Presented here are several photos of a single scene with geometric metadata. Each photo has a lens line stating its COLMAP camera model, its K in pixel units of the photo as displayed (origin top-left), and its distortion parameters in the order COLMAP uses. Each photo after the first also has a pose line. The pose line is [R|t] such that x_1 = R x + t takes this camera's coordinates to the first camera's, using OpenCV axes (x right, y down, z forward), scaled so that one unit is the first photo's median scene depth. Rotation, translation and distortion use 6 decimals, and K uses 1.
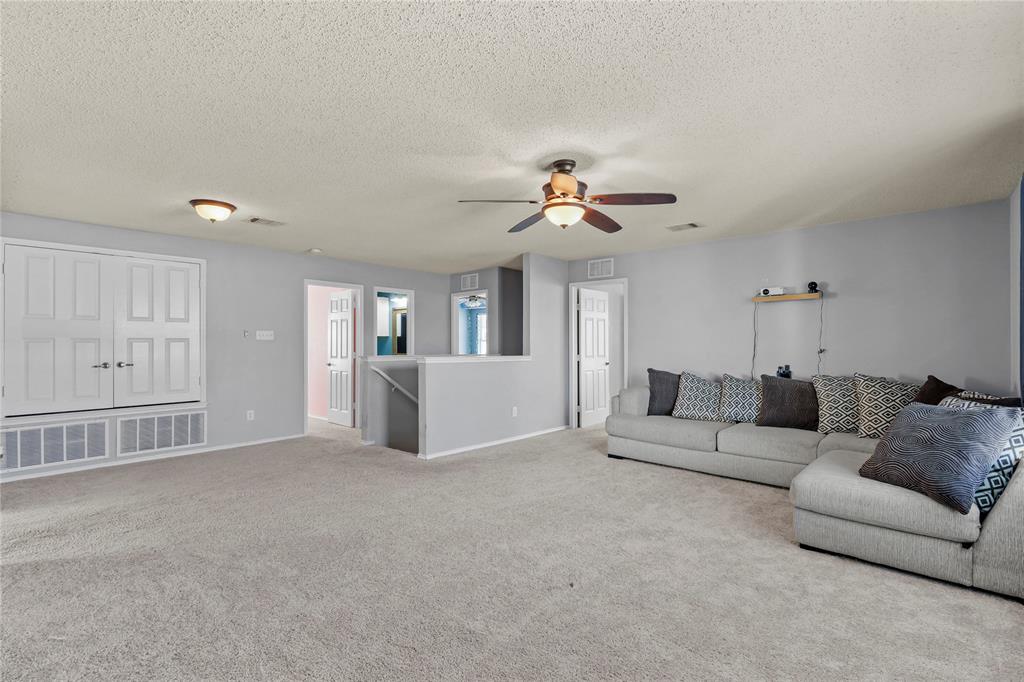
lens RADIAL K [[472.7, 0, 508.5], [0, 472.7, 342.5], [0, 0, 1]] dist [-0.000428, -0.000225]
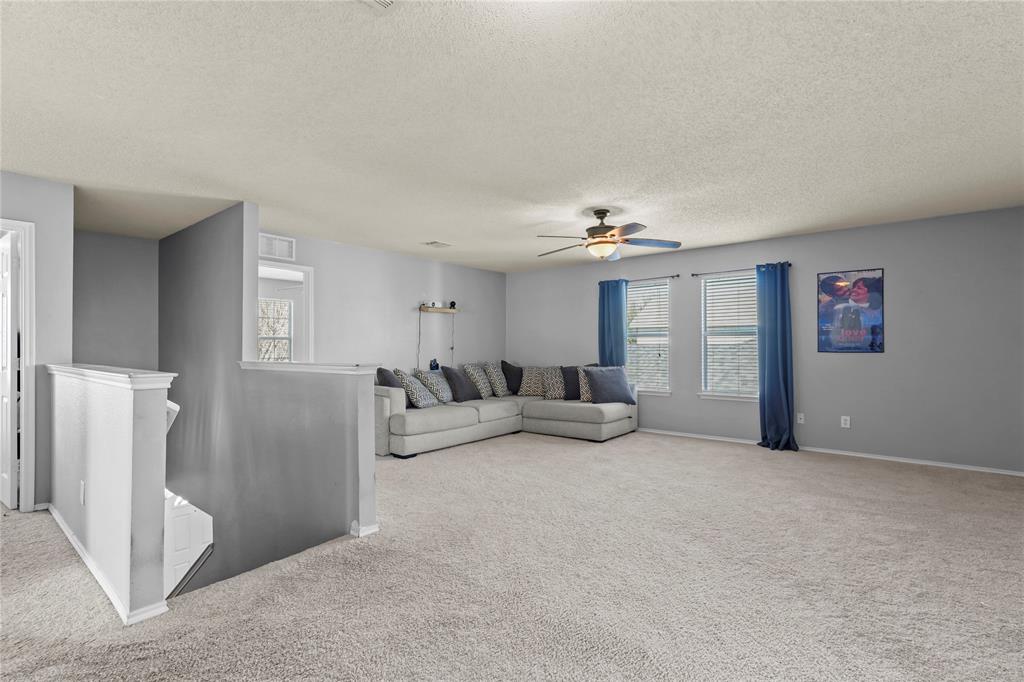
lens RADIAL K [[472.7, 0, 508.6], [0, 472.7, 341.6], [0, 0, 1]] dist [-0.000428, -0.000225]
pose [[-0.058834, 0.007498, 0.998240, -0.836272], [0.000345, 0.999972, -0.007491, 0.007938], [-0.998268, -0.000097, -0.058835, 0.909797]]
